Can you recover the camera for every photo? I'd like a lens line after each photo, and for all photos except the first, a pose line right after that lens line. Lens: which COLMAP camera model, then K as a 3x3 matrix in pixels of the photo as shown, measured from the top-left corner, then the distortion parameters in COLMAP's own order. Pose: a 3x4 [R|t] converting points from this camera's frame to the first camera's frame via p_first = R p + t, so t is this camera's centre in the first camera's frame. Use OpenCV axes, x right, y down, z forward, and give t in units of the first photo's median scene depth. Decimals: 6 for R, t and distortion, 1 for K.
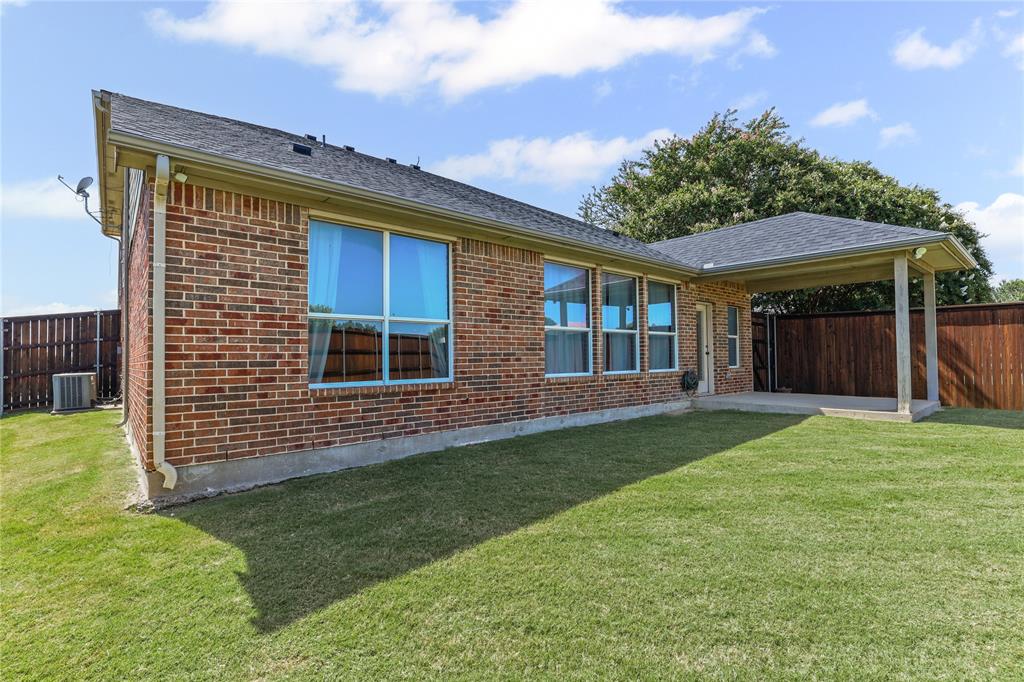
lens RADIAL K [[483.0, 0, 495.5], [0, 483.0, 339.2], [0, 0, 1]] dist [-0.003678, -0.000602]
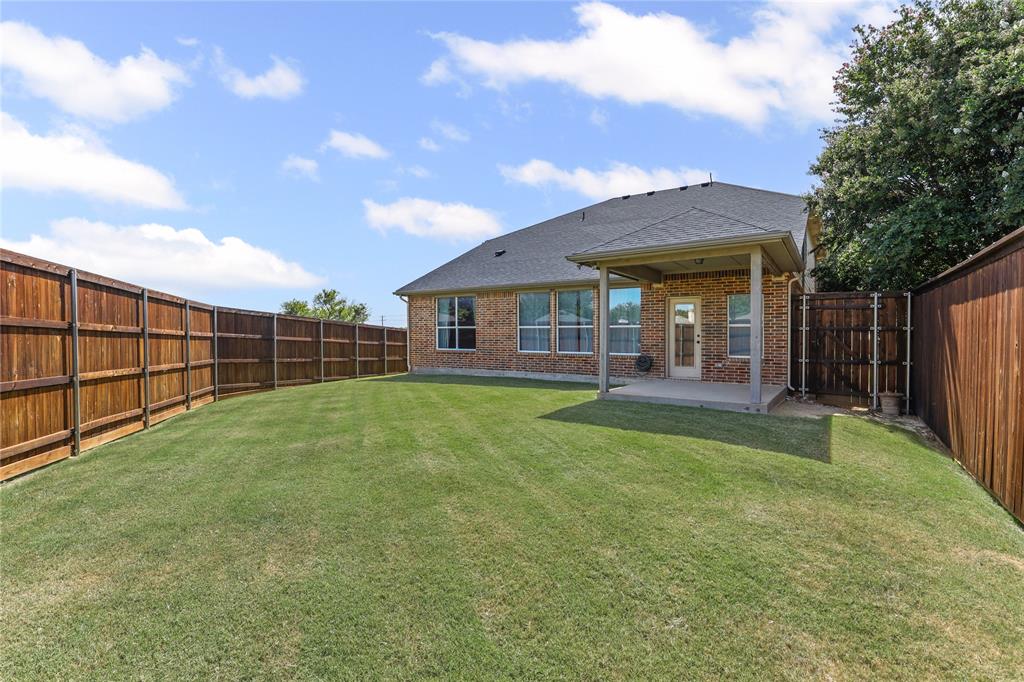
lens RADIAL K [[483.0, 0, 495.5], [0, 483.0, 339.2], [0, 0, 1]] dist [-0.003678, -0.000602]
pose [[0.219906, 0.009993, -0.975470, 1.994543], [0.024176, 0.999585, 0.015690, -0.008428], [0.975221, -0.027033, 0.219573, 0.445718]]
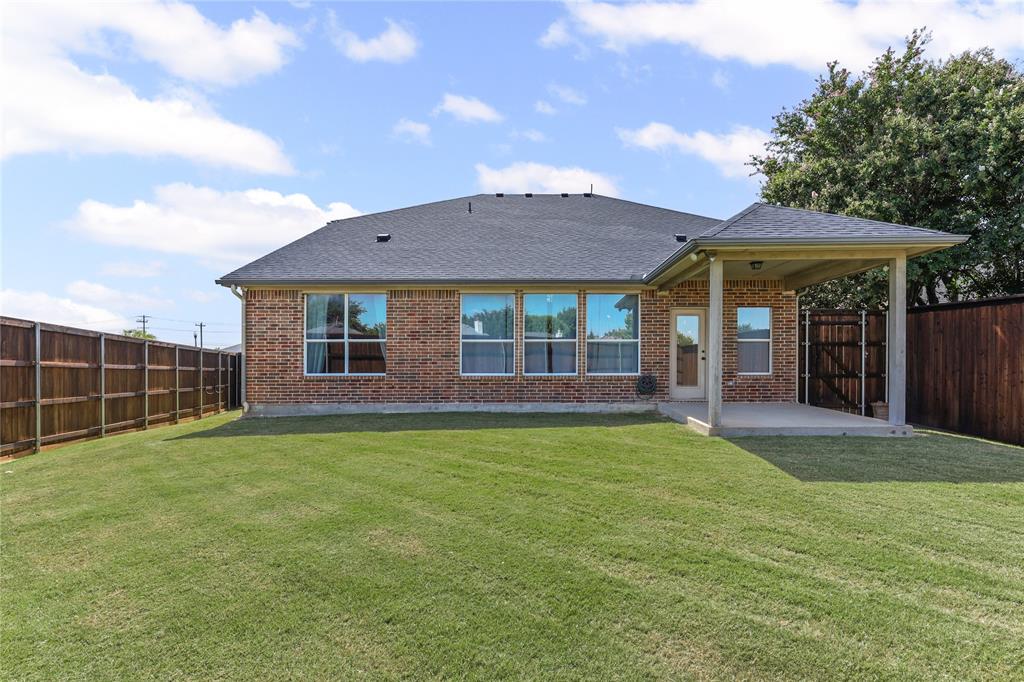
lens RADIAL K [[488.4, 0, 515.9], [0, 488.4, 348.6], [0, 0, 1]] dist [-0.005640, -0.000387]
pose [[0.743871, -0.007149, -0.668284, 1.166025], [0.020596, 0.999713, 0.012231, -0.015744], [0.668005, -0.022863, 0.743805, 0.019658]]
